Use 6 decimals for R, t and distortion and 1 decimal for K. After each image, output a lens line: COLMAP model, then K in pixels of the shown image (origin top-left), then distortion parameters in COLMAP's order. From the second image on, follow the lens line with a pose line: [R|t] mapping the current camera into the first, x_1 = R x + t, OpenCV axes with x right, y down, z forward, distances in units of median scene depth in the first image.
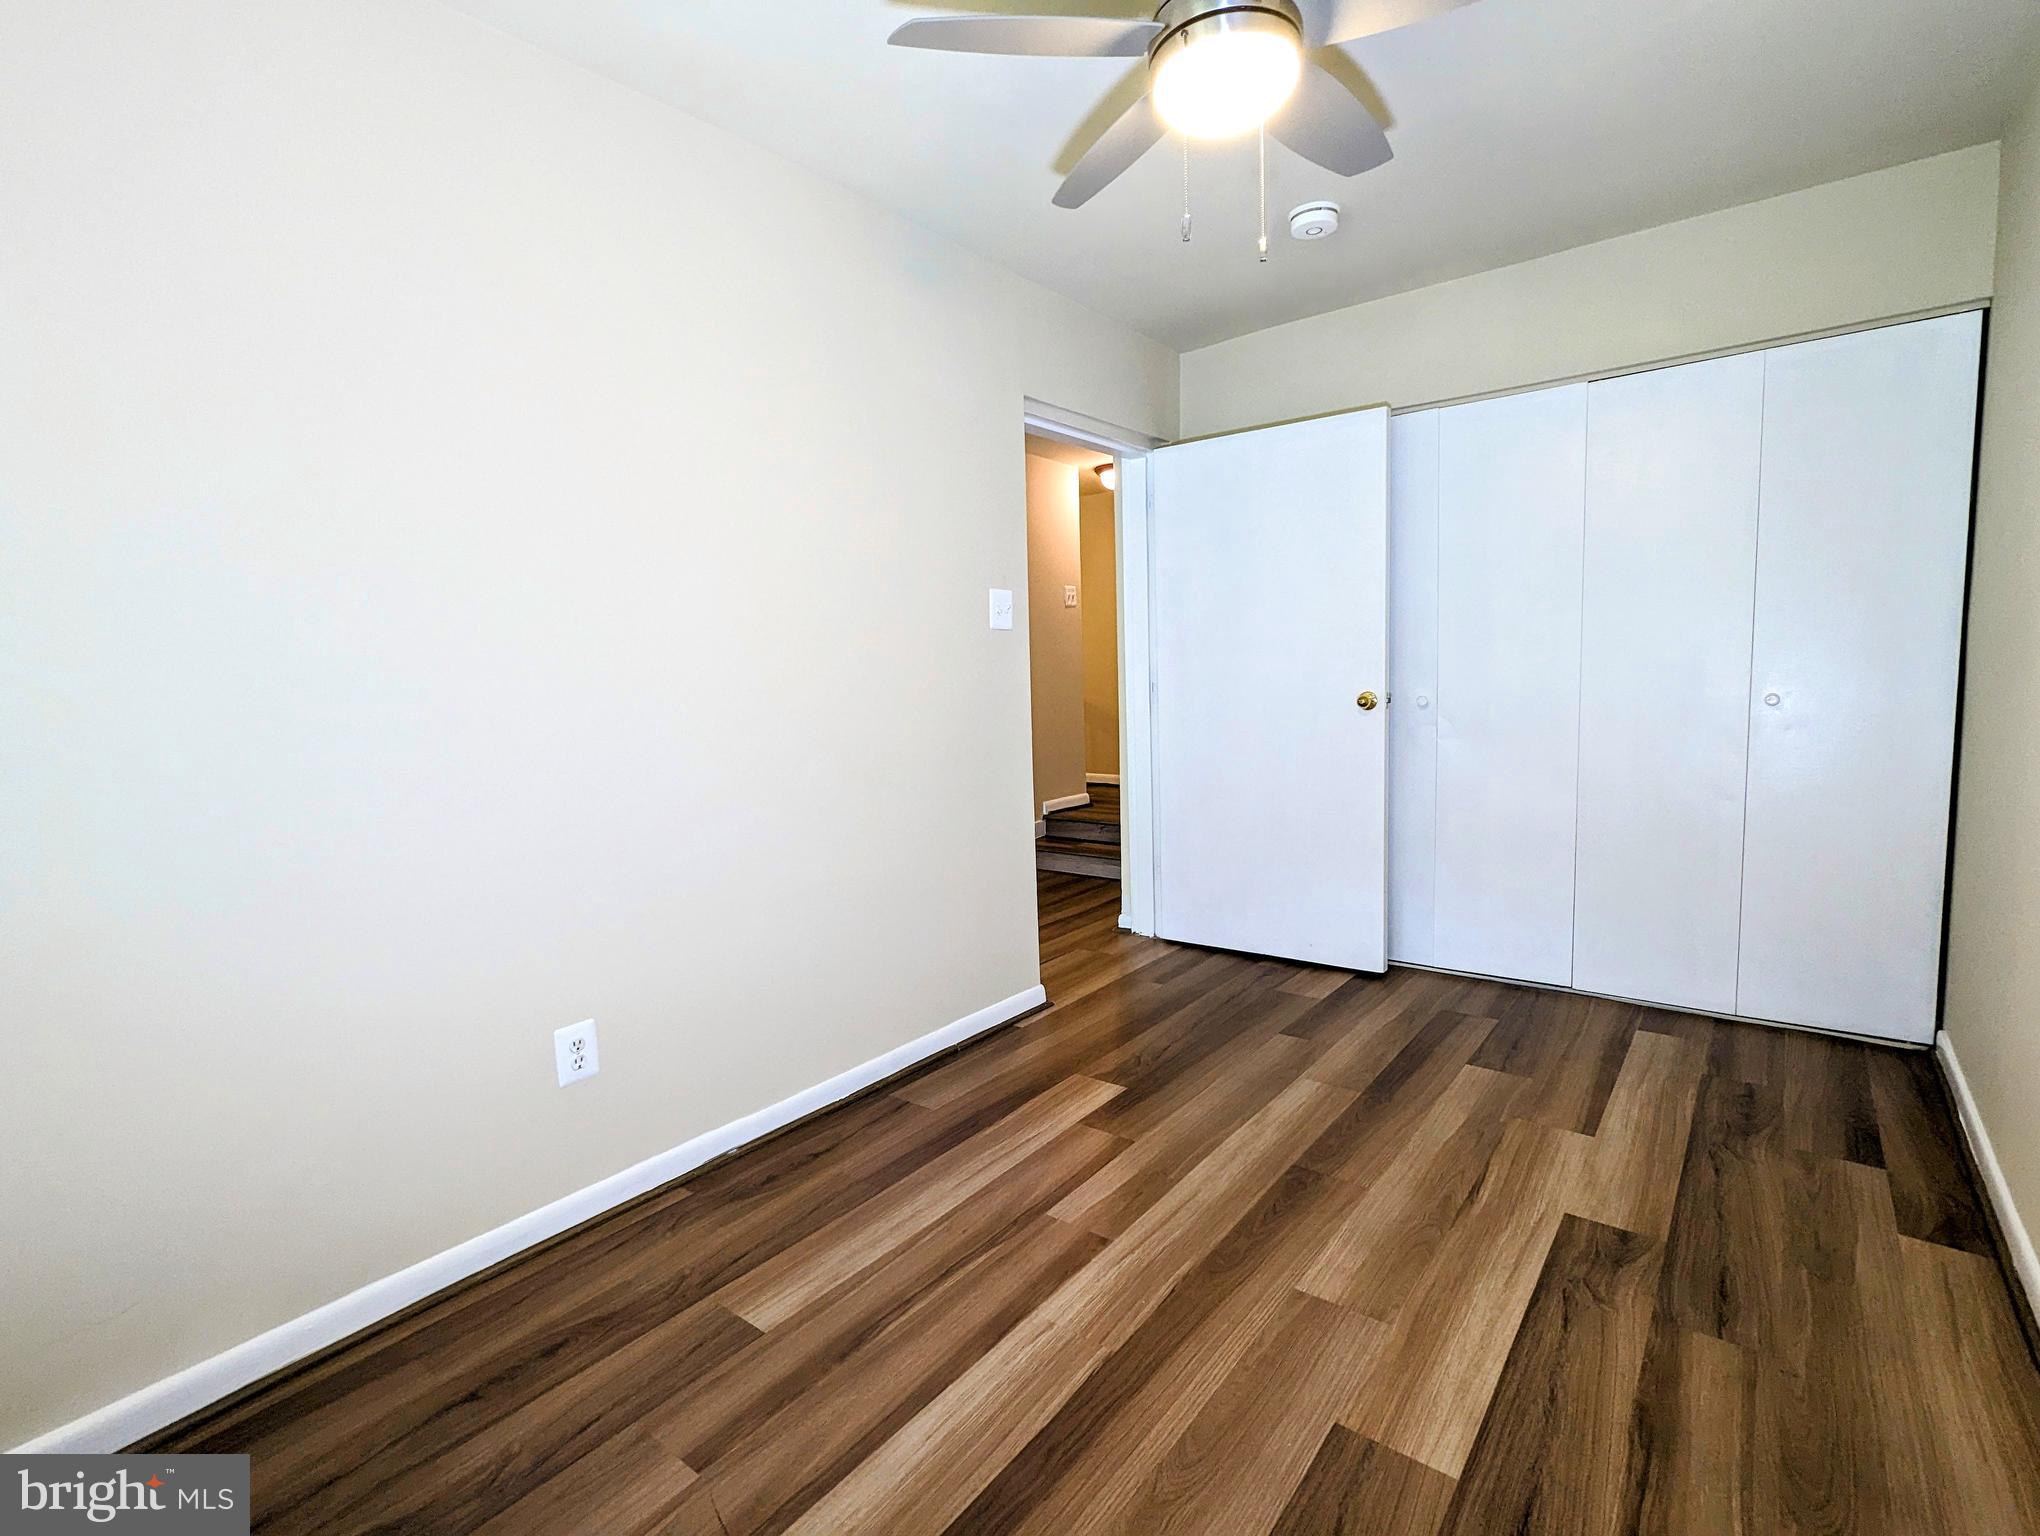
lens RADIAL K [[966.8, 0, 1019.0], [0, 966.8, 774.9], [0, 0, 1]] dist [-0.000040, 0.000718]
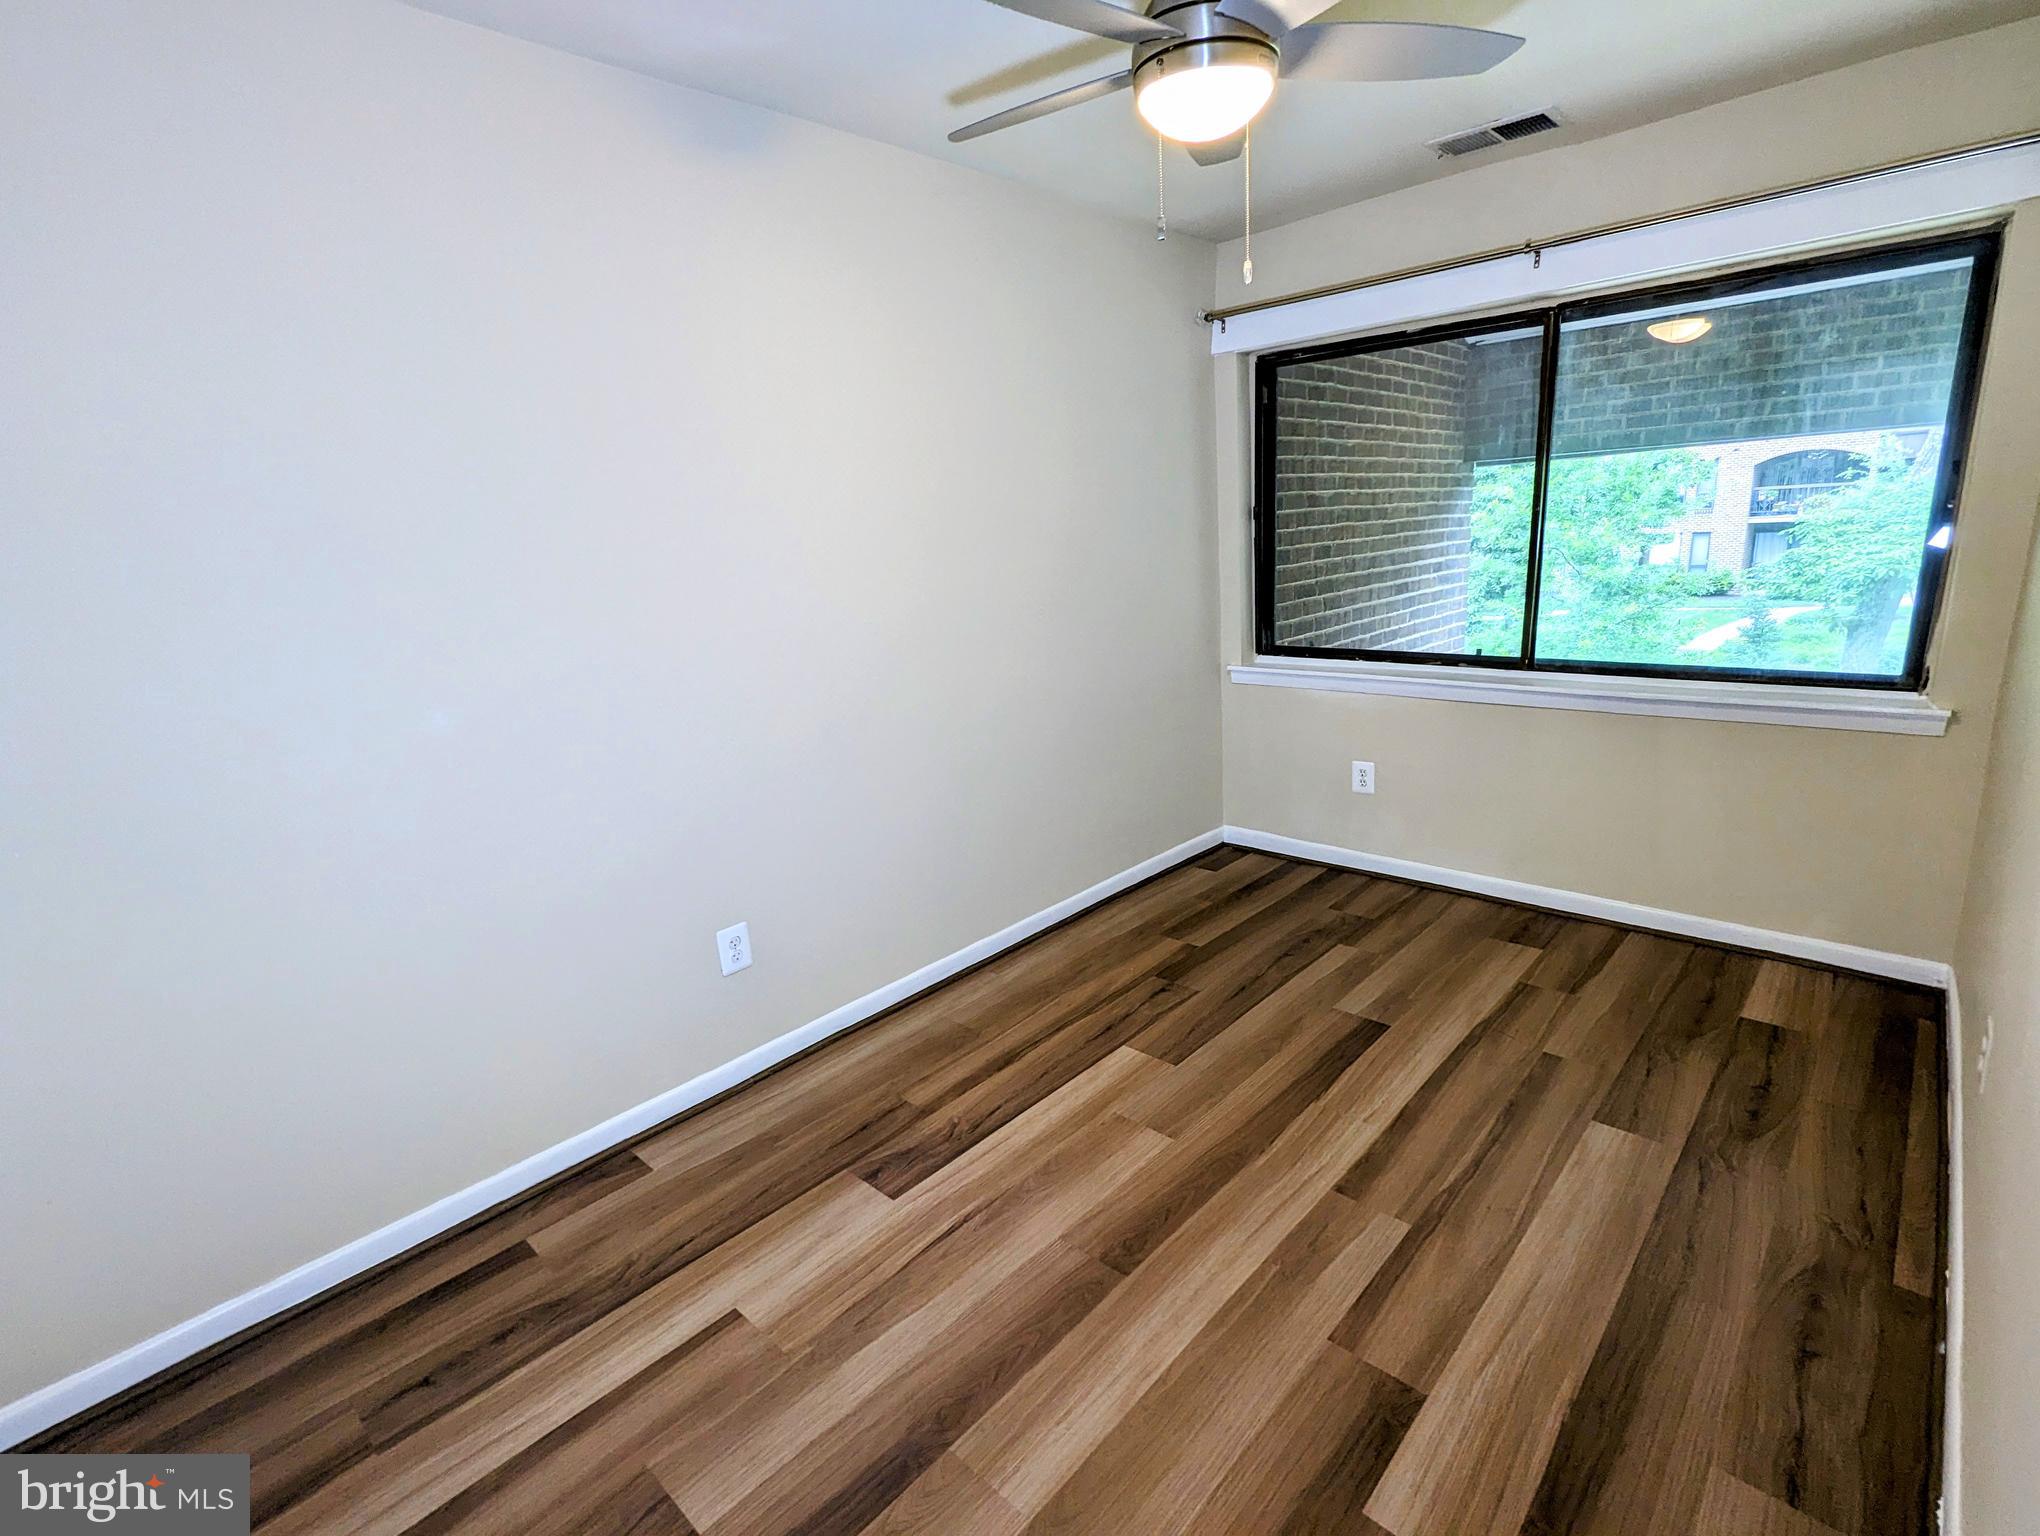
lens RADIAL K [[966.8, 0, 1019.0], [0, 966.8, 774.9], [0, 0, 1]] dist [-0.000040, 0.000718]
pose [[-0.991644, 0.067534, 0.109914, 0.288142], [0.102003, 0.932089, 0.347572, -0.340857], [-0.078976, 0.355879, -0.931189, 1.848675]]
